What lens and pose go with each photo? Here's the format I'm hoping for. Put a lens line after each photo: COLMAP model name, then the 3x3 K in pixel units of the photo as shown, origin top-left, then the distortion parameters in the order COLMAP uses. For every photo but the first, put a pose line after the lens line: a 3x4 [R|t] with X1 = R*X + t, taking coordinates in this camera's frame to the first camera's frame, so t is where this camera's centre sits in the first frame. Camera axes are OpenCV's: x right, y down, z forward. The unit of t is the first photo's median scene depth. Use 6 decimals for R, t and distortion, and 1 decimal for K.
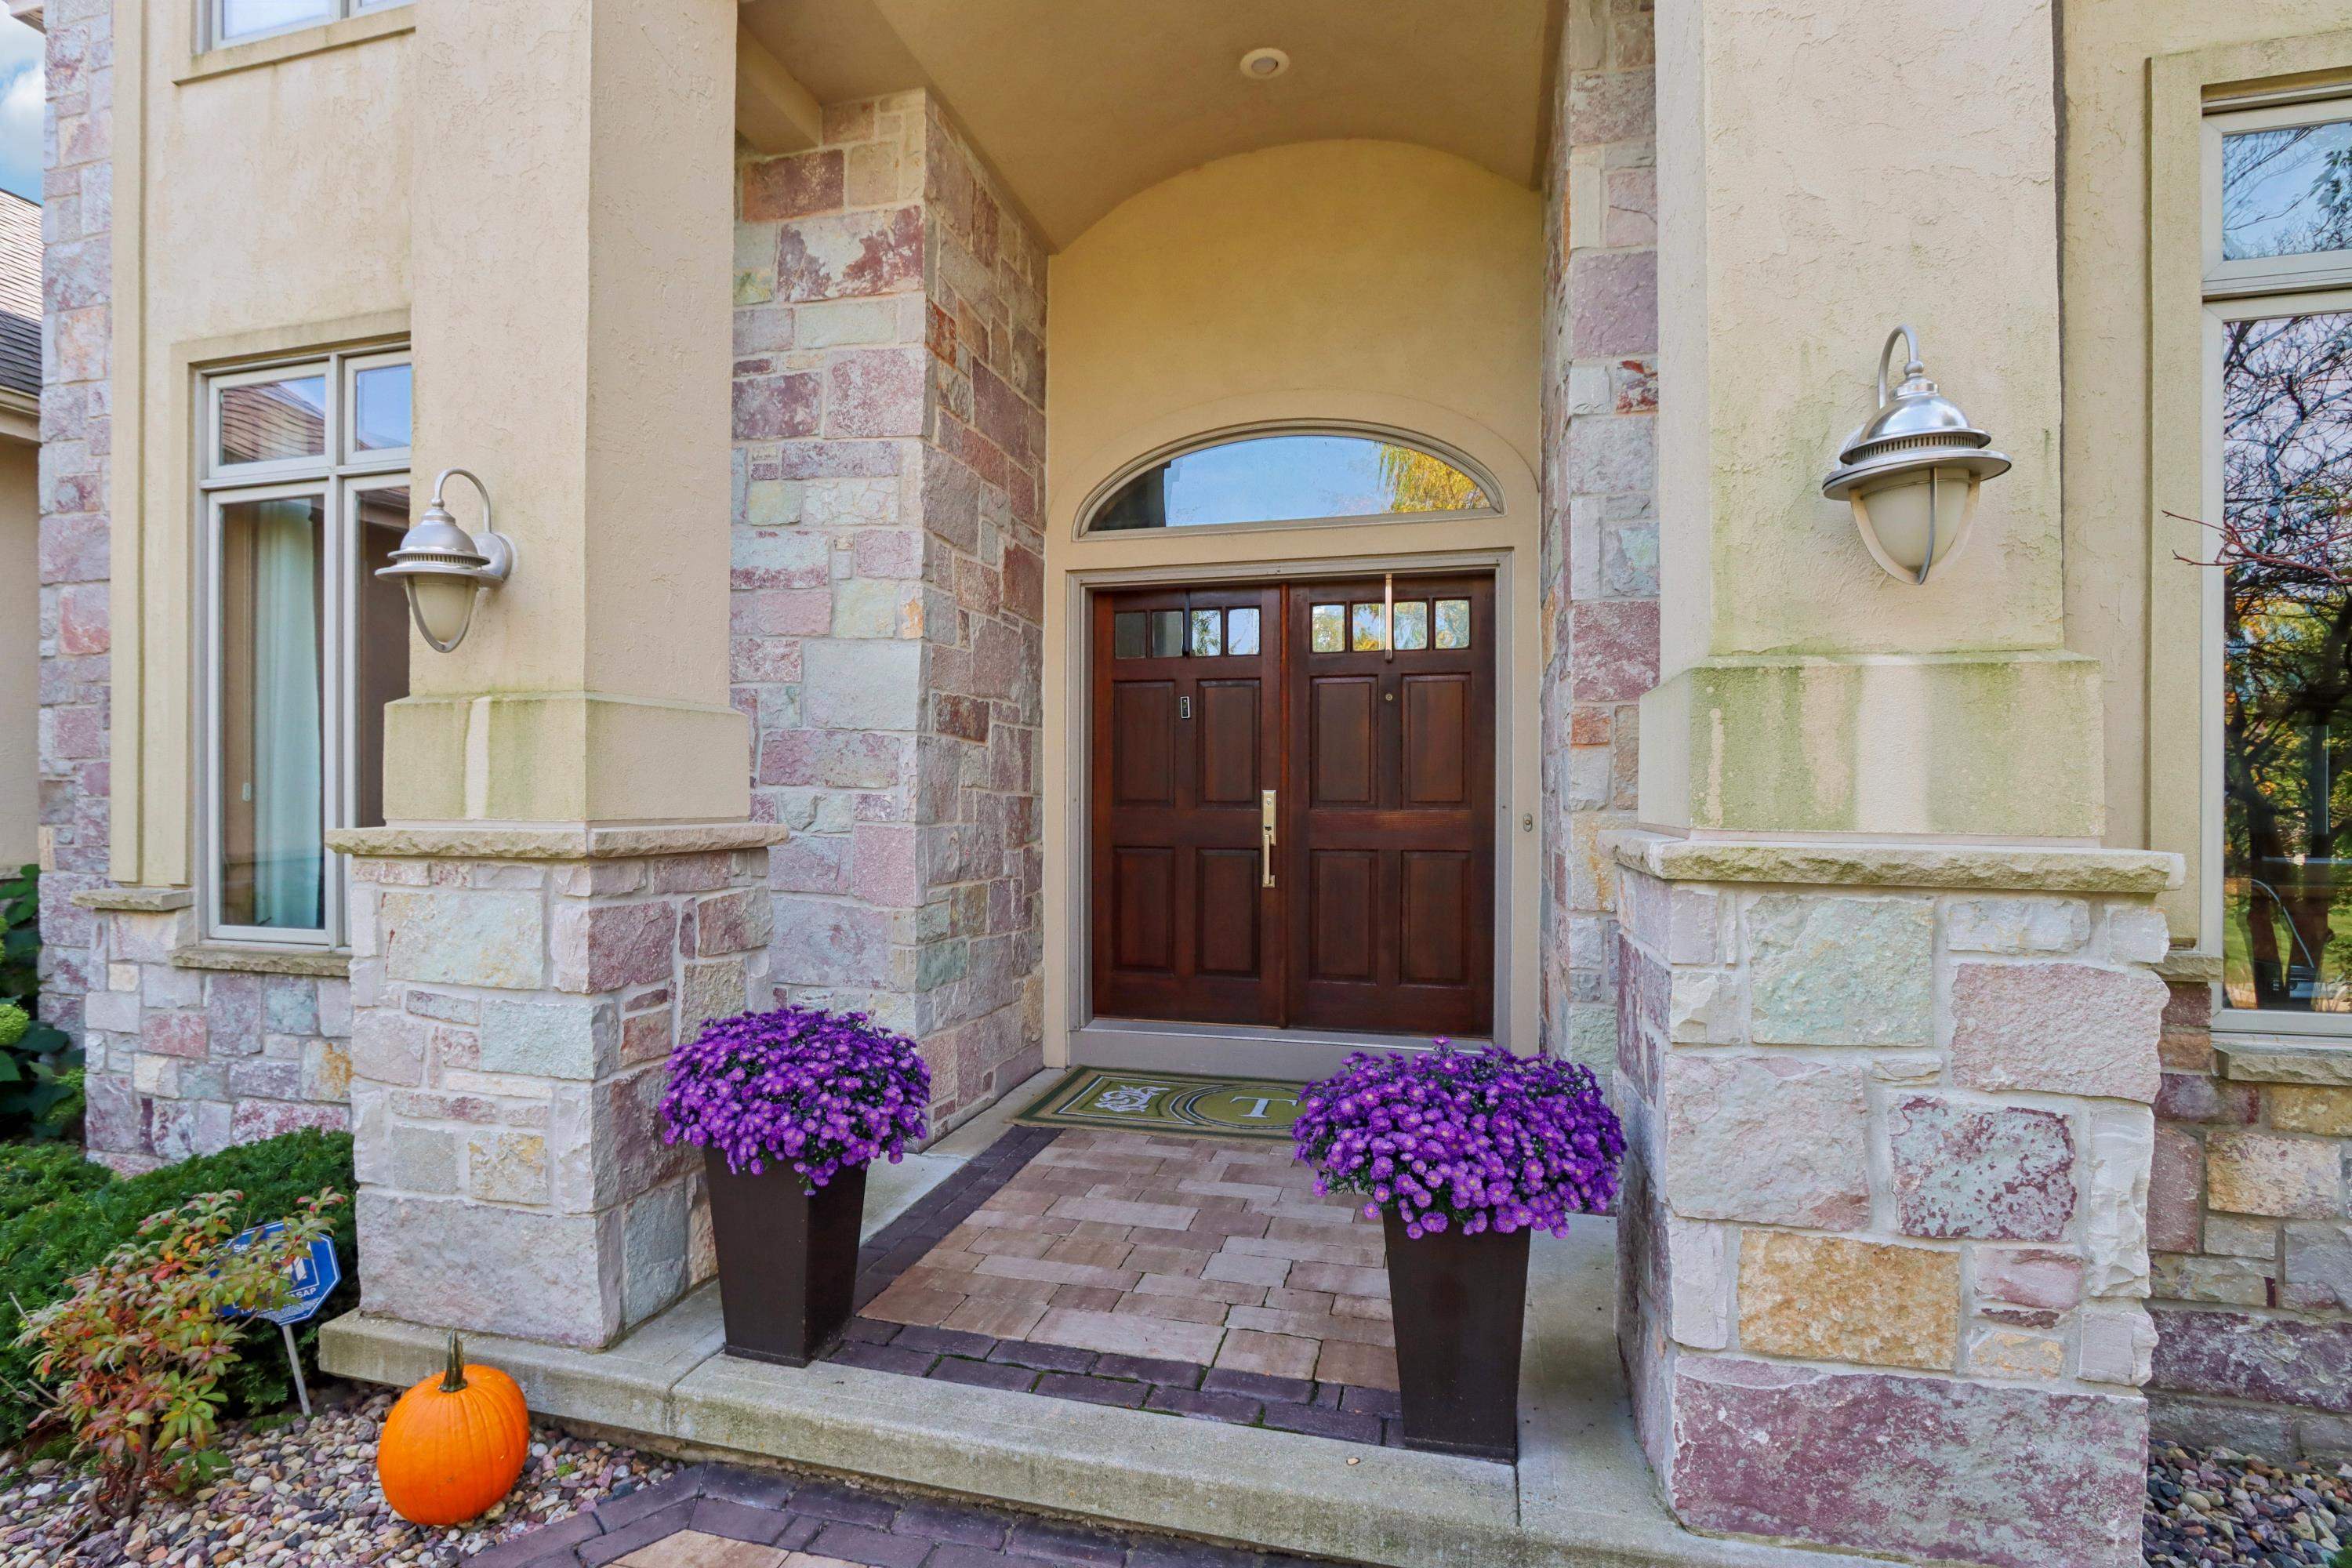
lens RADIAL K [[1143.6, 0, 1176.9], [0, 1143.6, 798.1], [0, 0, 1]] dist [-0.006046, -0.000884]
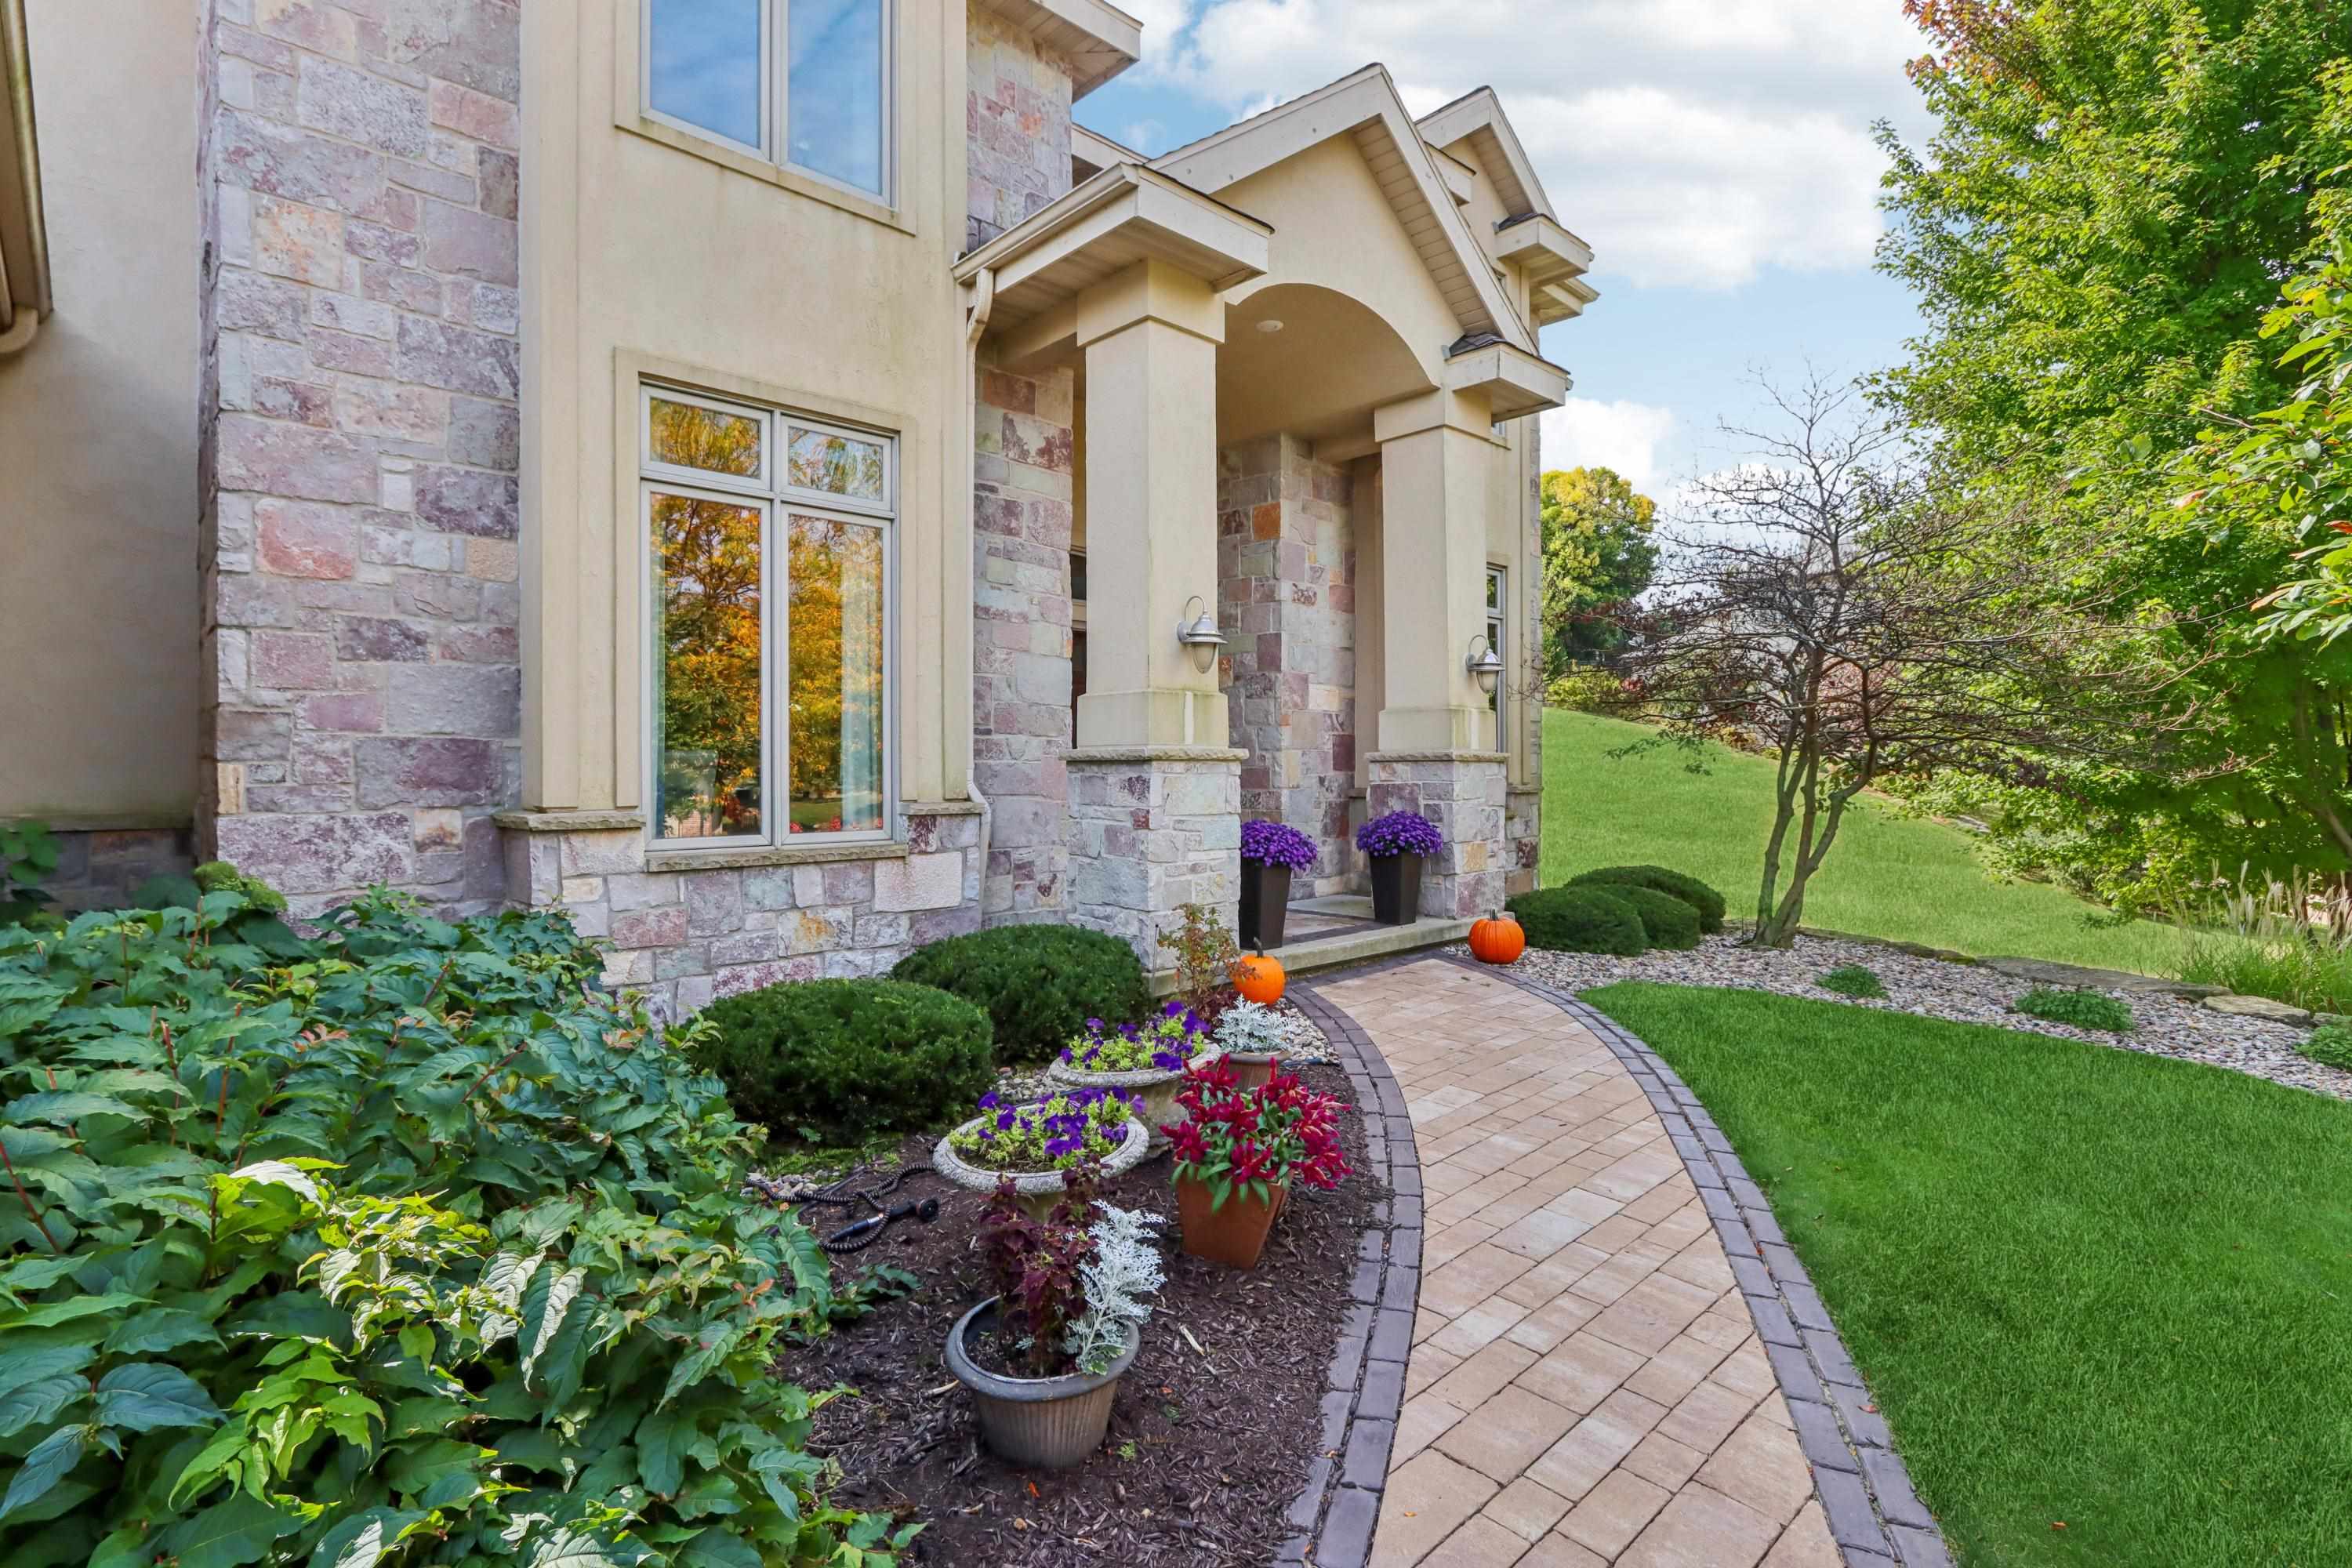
lens RADIAL K [[1143.6, 0, 1171.7], [0, 1143.6, 769.2], [0, 0, 1]] dist [-0.006046, -0.000884]
pose [[0.506343, -0.004642, 0.862320, -1.702201], [0.007201, 0.999973, 0.001155, 0.041370], [-0.862302, 0.005625, 0.506363, -0.098033]]
